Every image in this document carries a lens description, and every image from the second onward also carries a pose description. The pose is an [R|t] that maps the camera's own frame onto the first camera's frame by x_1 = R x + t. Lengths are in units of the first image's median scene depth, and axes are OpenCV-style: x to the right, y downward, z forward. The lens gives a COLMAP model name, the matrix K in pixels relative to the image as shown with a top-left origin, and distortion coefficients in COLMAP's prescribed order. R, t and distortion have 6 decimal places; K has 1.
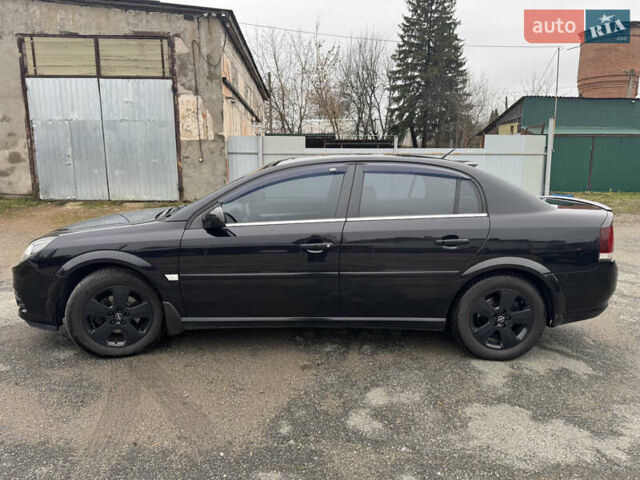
lens RADIAL K [[465.7, 0, 322.4], [0, 465.7, 241.3], [0, 0, 1]] dist [0.038662, -0.038996]
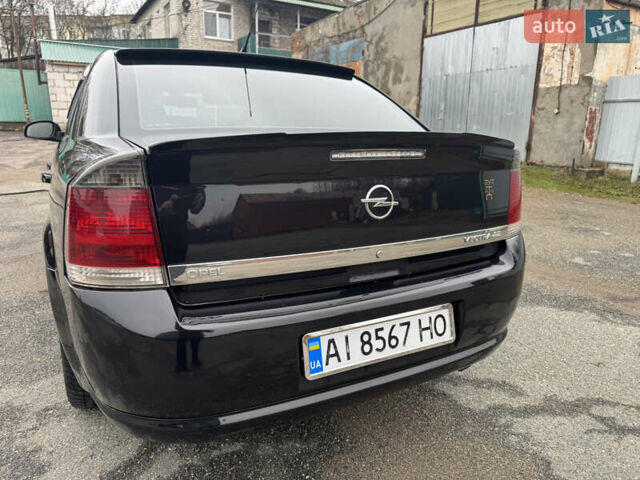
lens RADIAL K [[465.7, 0, 317.0], [0, 465.7, 238.5], [0, 0, 1]] dist [0.038662, -0.038996]
pose [[0.444676, 0.215798, -0.869307, 0.302579], [-0.167154, 0.973486, 0.156155, -0.023697], [0.879956, 0.075870, 0.468957, 0.302138]]
